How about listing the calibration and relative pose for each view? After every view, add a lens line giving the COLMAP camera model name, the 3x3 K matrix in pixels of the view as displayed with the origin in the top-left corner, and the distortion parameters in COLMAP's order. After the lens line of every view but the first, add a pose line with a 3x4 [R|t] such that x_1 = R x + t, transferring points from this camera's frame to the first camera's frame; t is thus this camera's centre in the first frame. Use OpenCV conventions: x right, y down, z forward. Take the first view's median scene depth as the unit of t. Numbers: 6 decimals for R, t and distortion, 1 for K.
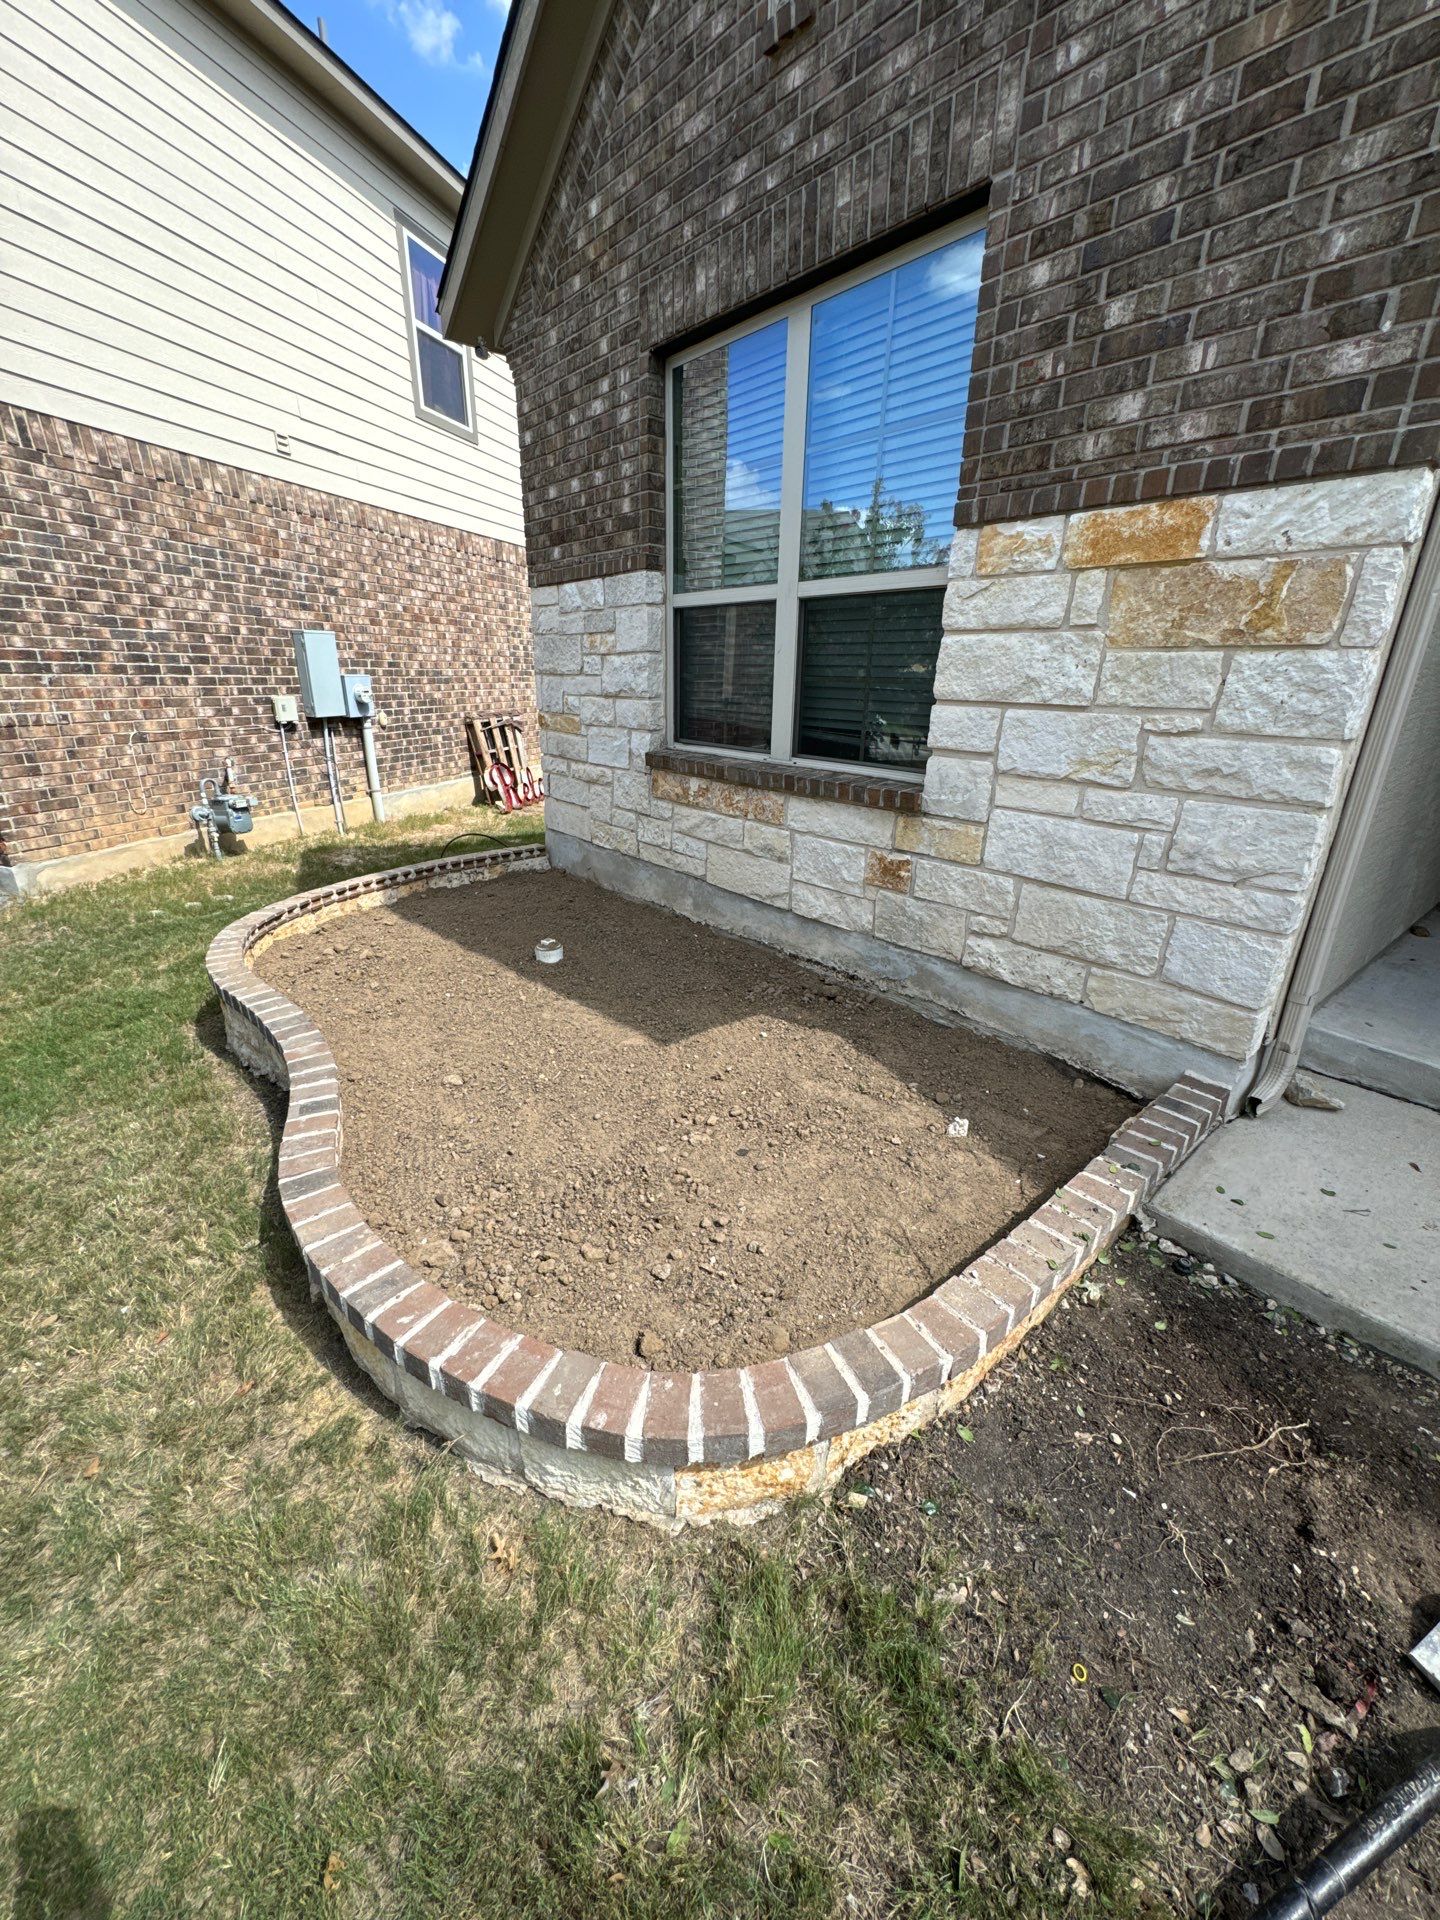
lens RADIAL K [[761.2, 0, 722.5], [0, 761.2, 960.0], [0, 0, 1]] dist [-0.002515, 0.000352]
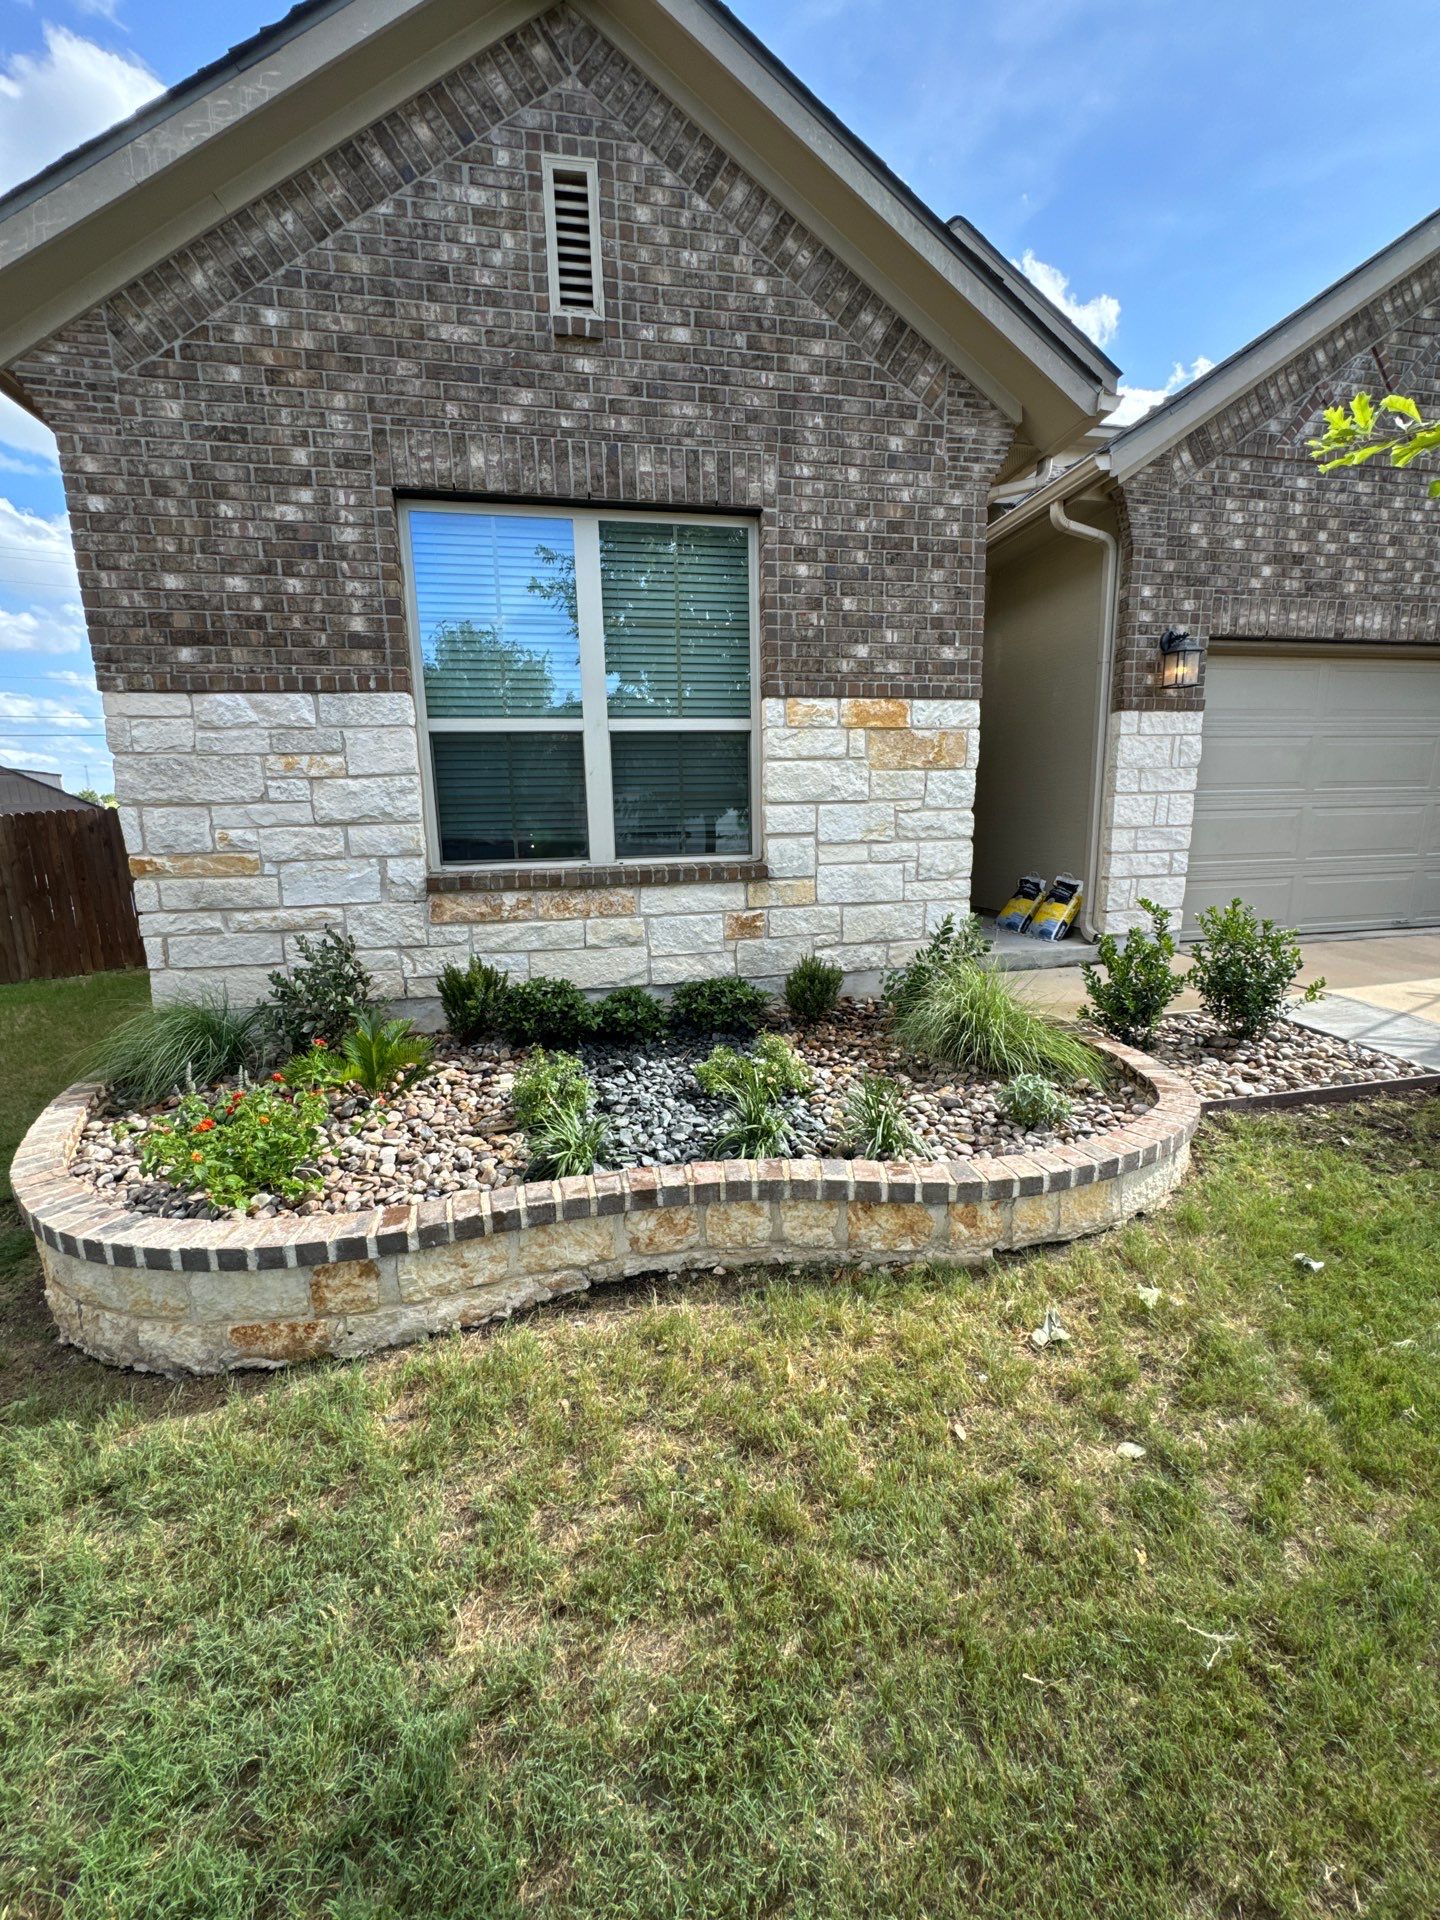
lens RADIAL K [[761.2, 0, 718.3], [0, 761.2, 962.1], [0, 0, 1]] dist [-0.002515, 0.000352]
pose [[0.479952, -0.192379, 0.855942, -0.905514], [0.340160, 0.940143, 0.020566, -0.091093], [-0.808664, 0.281287, 0.516663, 0.322493]]
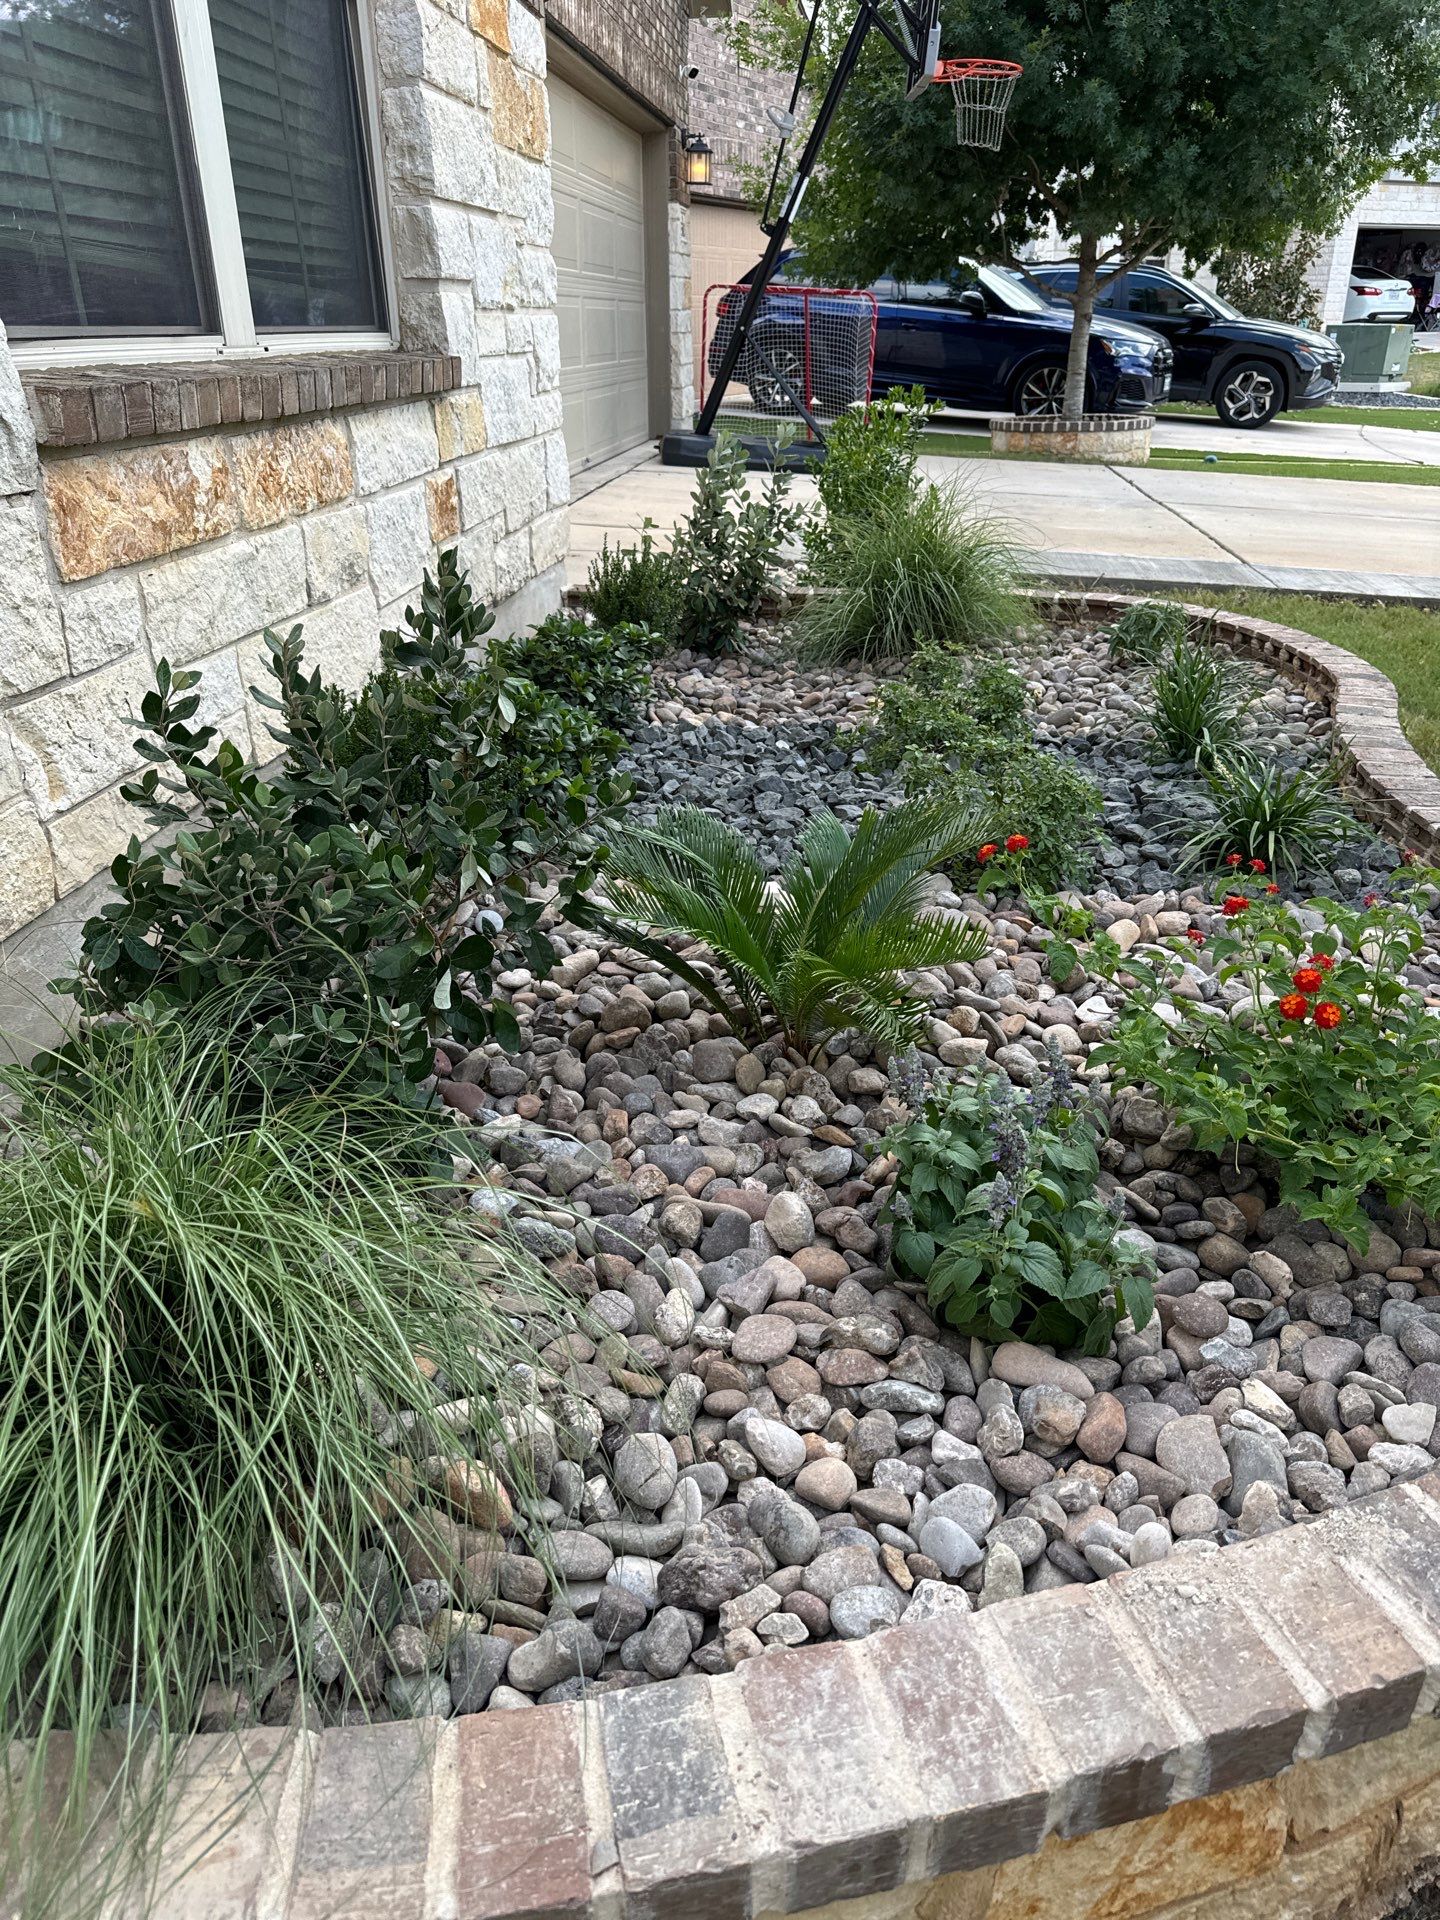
lens RADIAL K [[1355.9, 0, 719.9], [0, 1355.9, 976.3], [0, 0, 1]] dist [0.008414, -0.010959]
pose [[-0.685239, -0.322417, 0.653066, -0.685288], [0.259535, 0.729715, 0.632580, -0.426984], [-0.680507, 0.602961, -0.416351, 1.392563]]
